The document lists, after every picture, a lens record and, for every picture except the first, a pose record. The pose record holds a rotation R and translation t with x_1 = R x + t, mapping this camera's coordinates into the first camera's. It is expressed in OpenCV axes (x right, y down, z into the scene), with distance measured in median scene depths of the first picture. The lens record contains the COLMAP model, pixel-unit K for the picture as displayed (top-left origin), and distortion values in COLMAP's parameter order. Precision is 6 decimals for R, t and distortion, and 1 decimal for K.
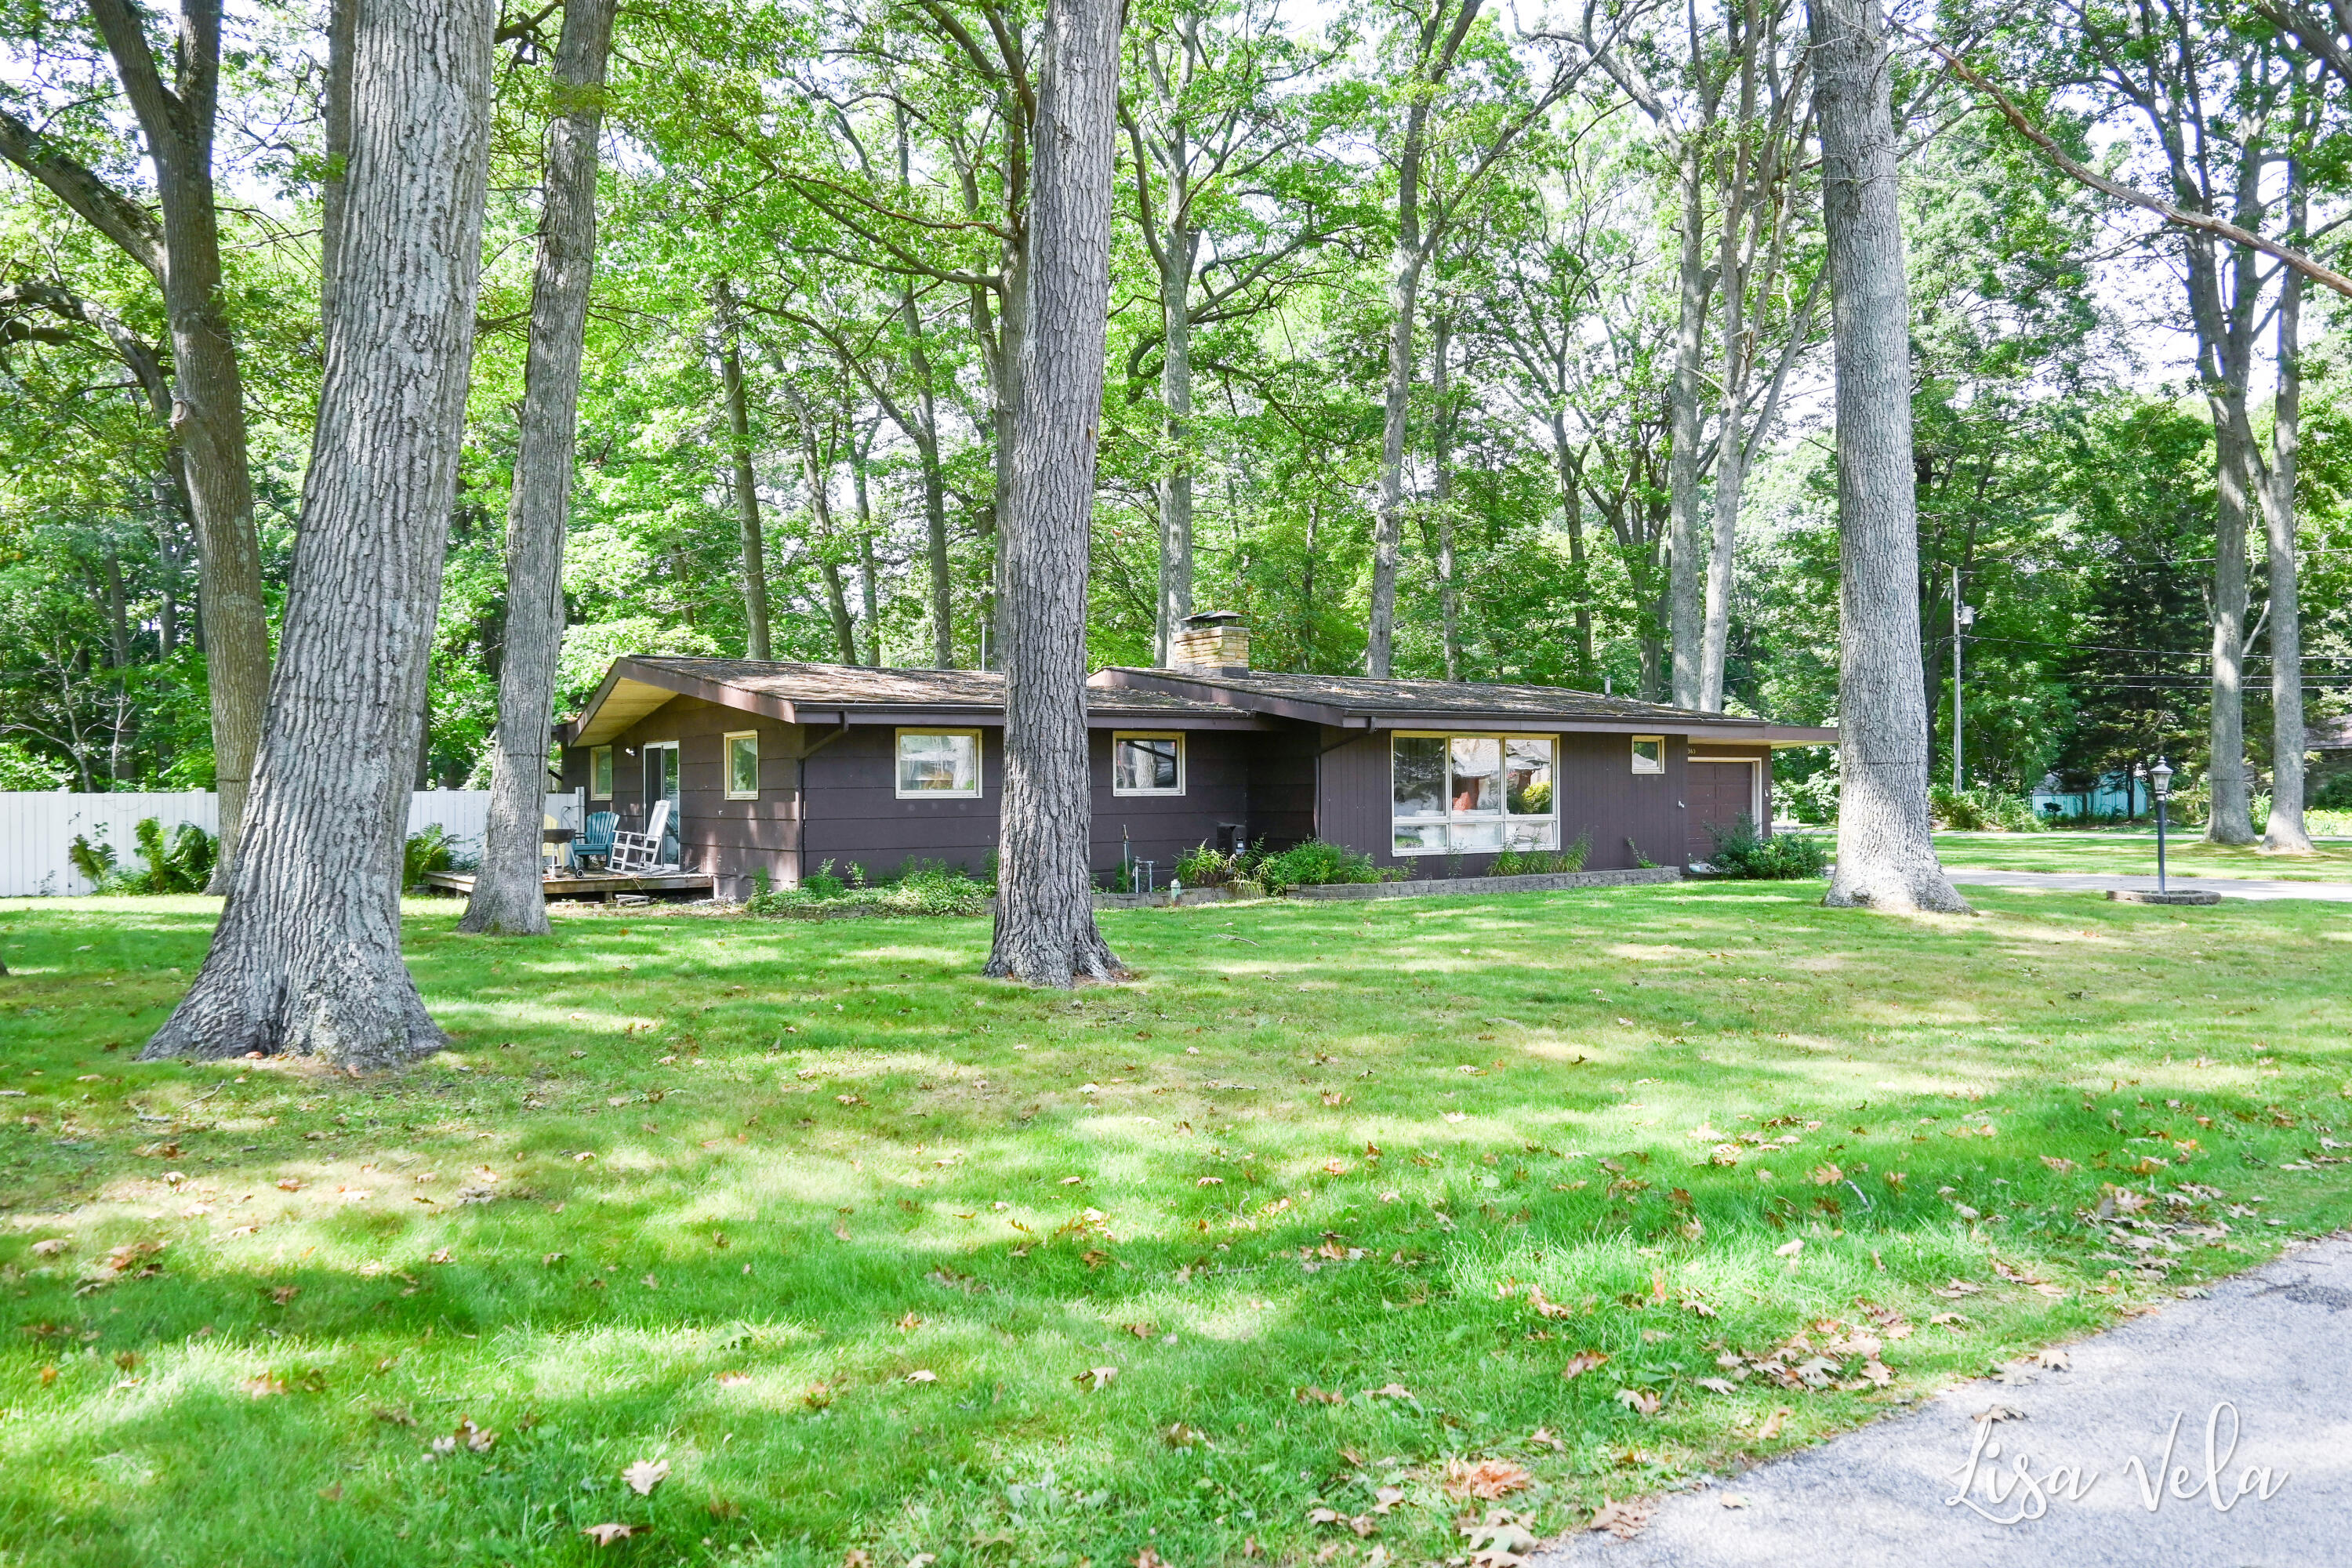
lens RADIAL K [[1612.6, 0, 1189.1], [0, 1612.6, 785.3], [0, 0, 1]] dist [-0.001413, -0.001279]
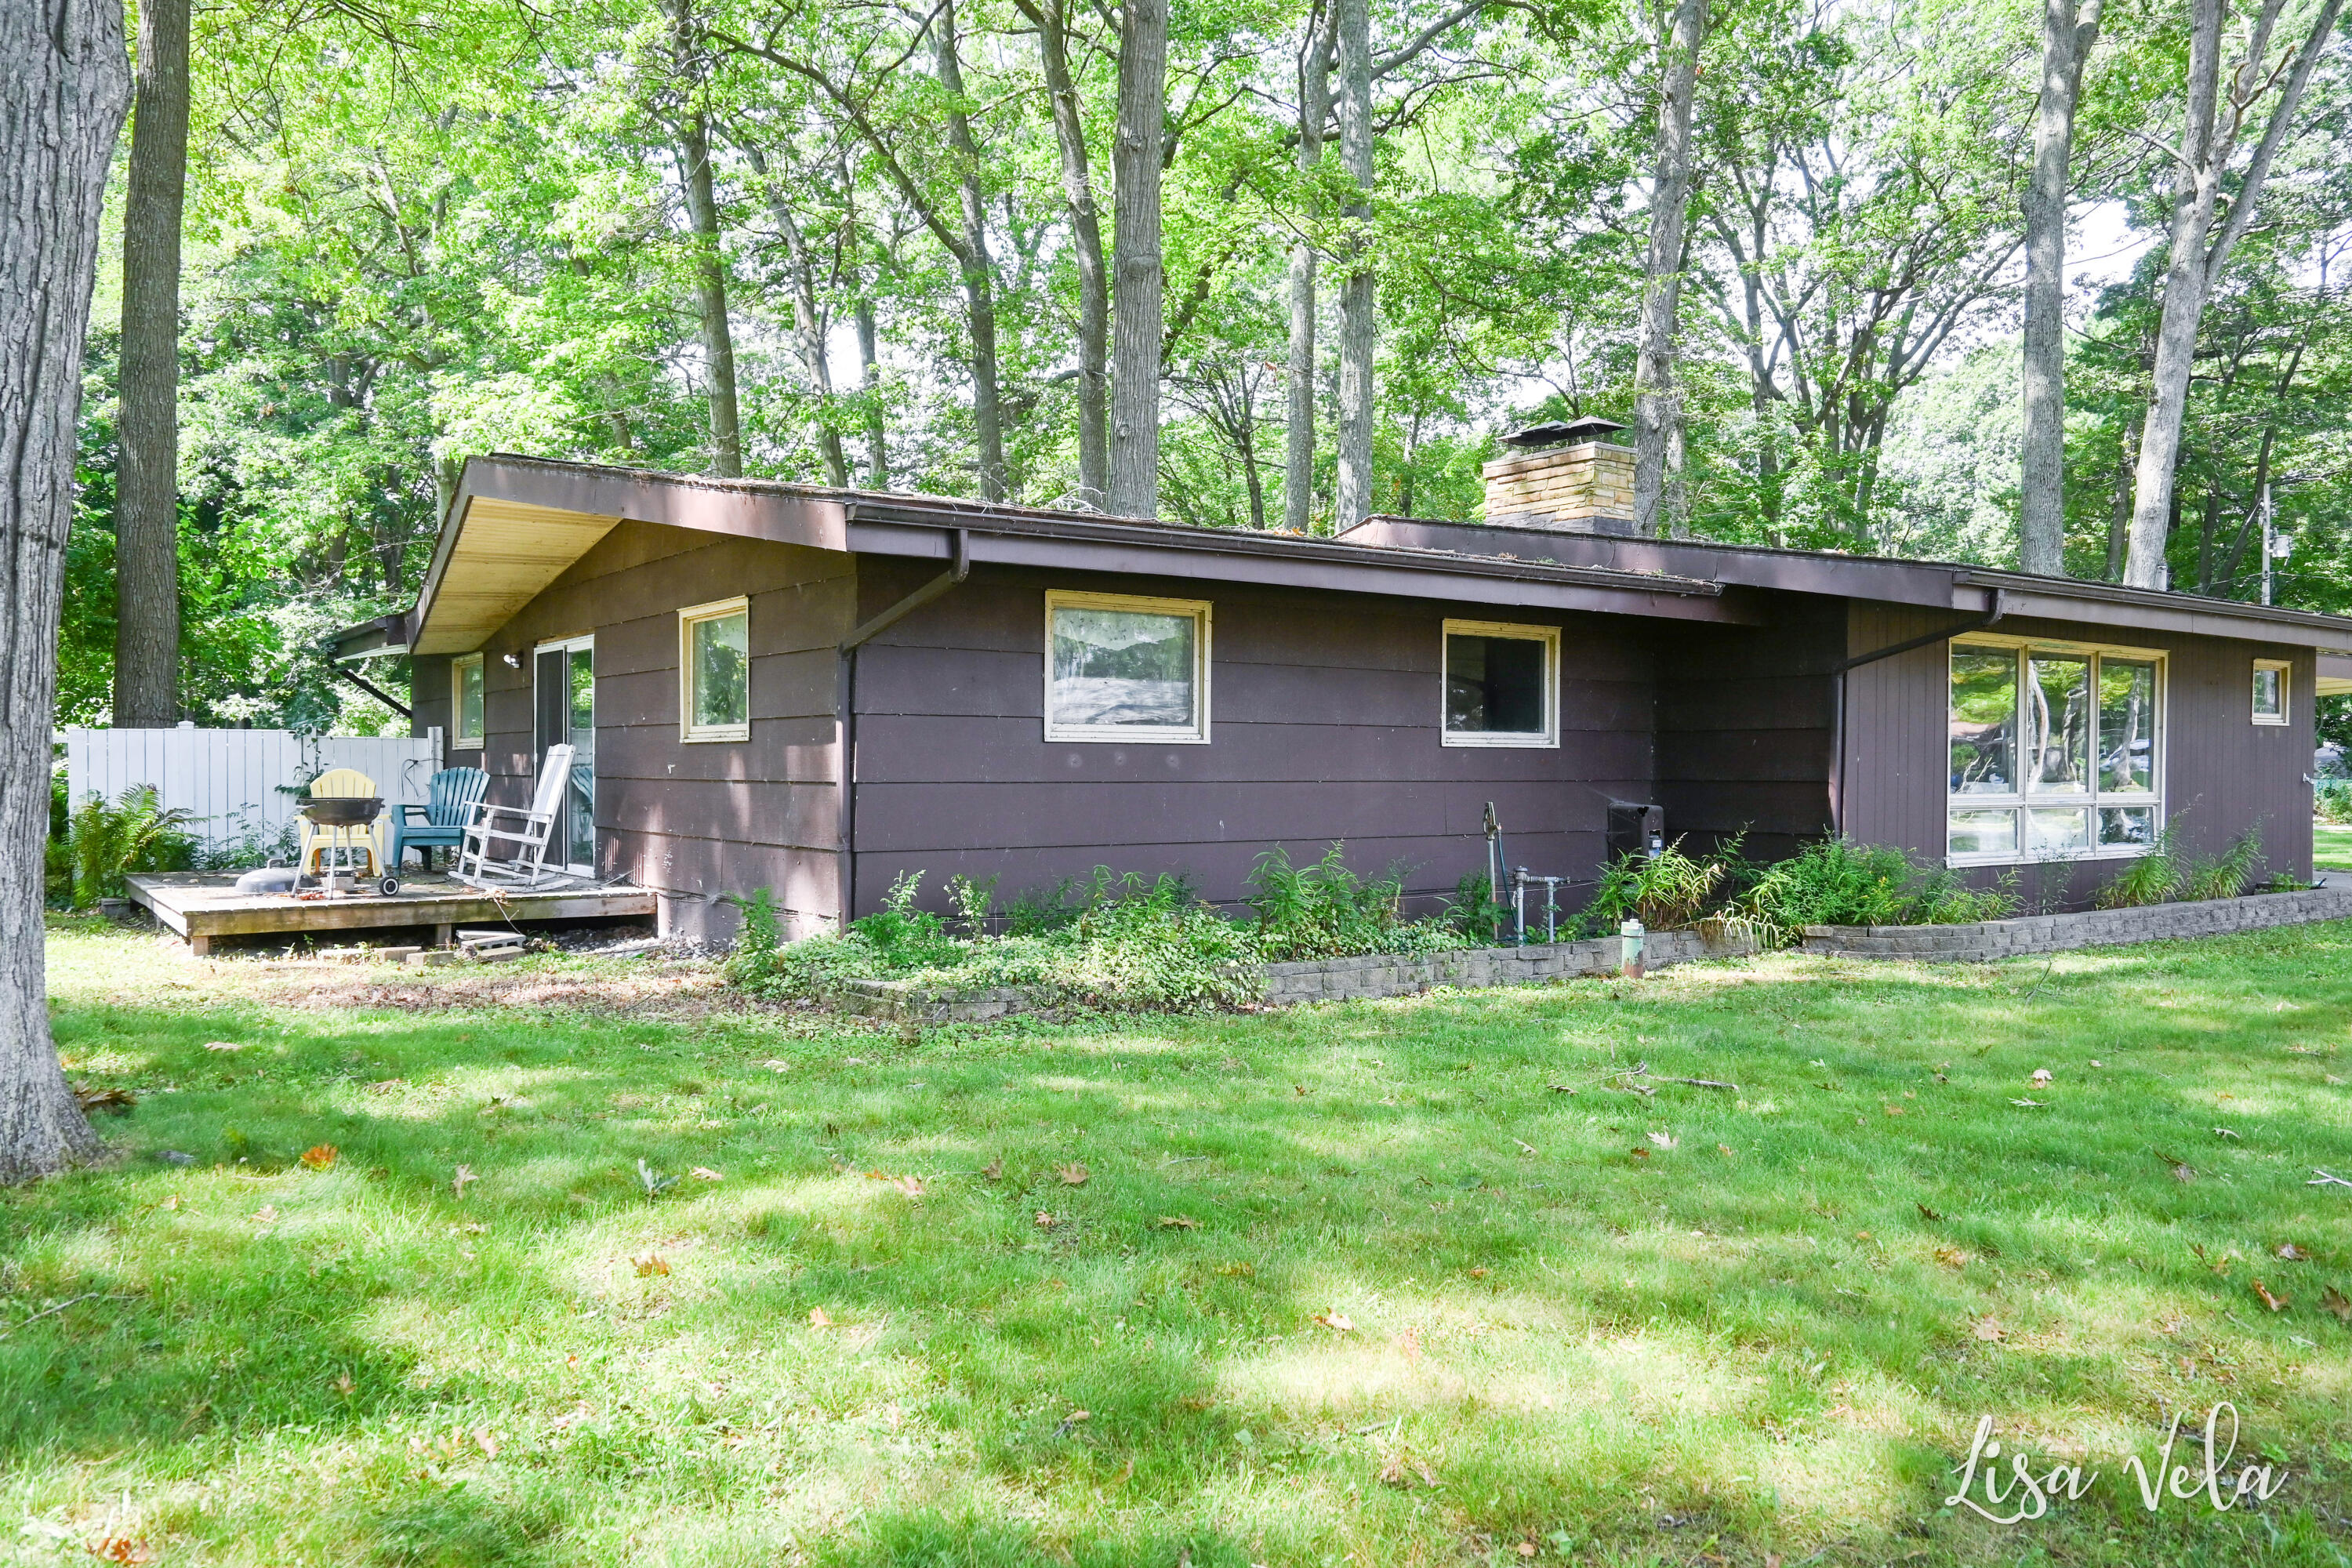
lens RADIAL K [[1647.6, 0, 1185.3], [0, 1647.6, 792.8], [0, 0, 1]] dist [-0.004629, 0.003404]
pose [[0.999798, 0.012370, 0.015865, -0.132445], [-0.012677, 0.999731, 0.019413, 0.011959], [-0.015621, -0.019610, 0.999686, 0.463004]]
